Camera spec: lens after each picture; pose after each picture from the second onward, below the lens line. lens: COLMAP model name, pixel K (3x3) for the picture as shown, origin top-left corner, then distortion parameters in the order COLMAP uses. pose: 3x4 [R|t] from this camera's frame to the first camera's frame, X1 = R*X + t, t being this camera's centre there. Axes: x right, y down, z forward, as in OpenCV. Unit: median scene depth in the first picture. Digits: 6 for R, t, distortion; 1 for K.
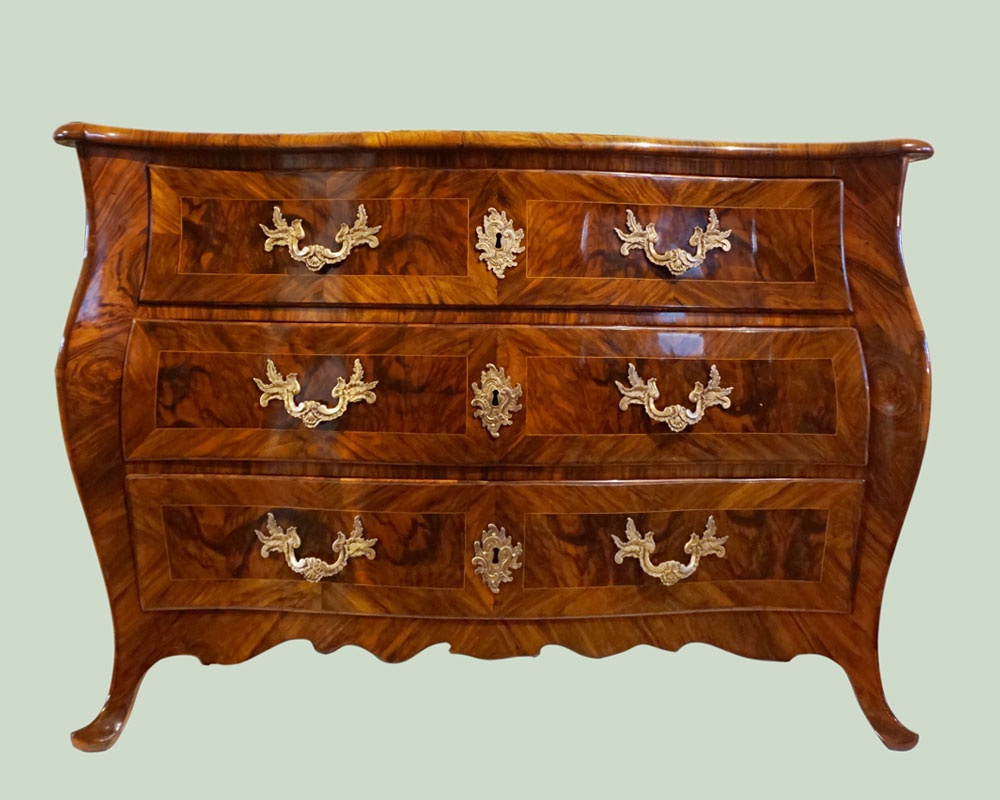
lens RADIAL K [[1021.6, 0, 500.8], [0, 1021.6, 335.2], [0, 0, 1]] dist [-0.008570, -0.005599]
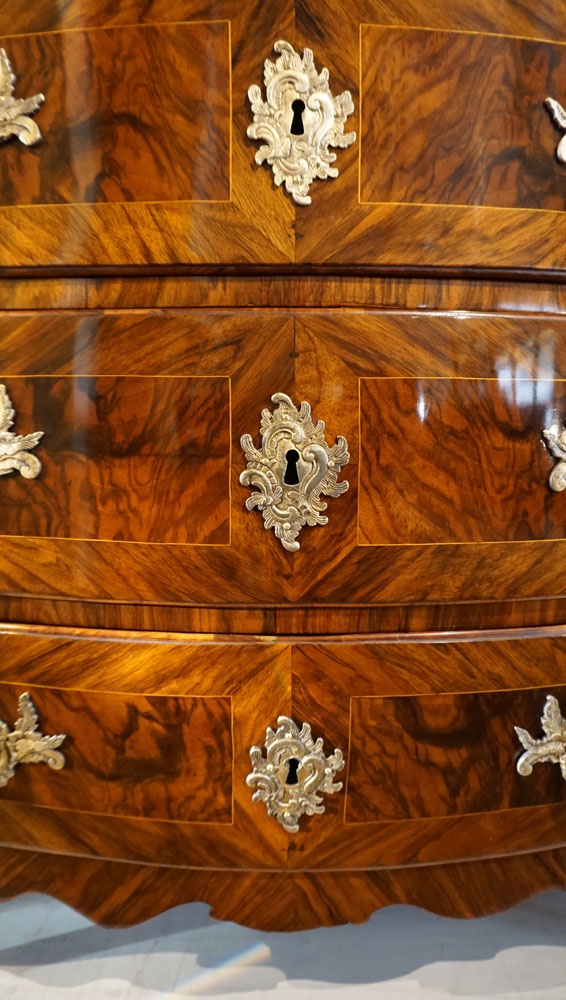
lens RADIAL K [[722.3, 0, 283.0], [0, 722.3, 500.0], [0, 0, 1]] dist [-0.002565, -0.000817]
pose [[0.999953, -0.002284, -0.009469, -0.006008], [0.003575, 0.990345, 0.138582, 0.030177], [0.009061, -0.138609, 0.990306, 0.660201]]
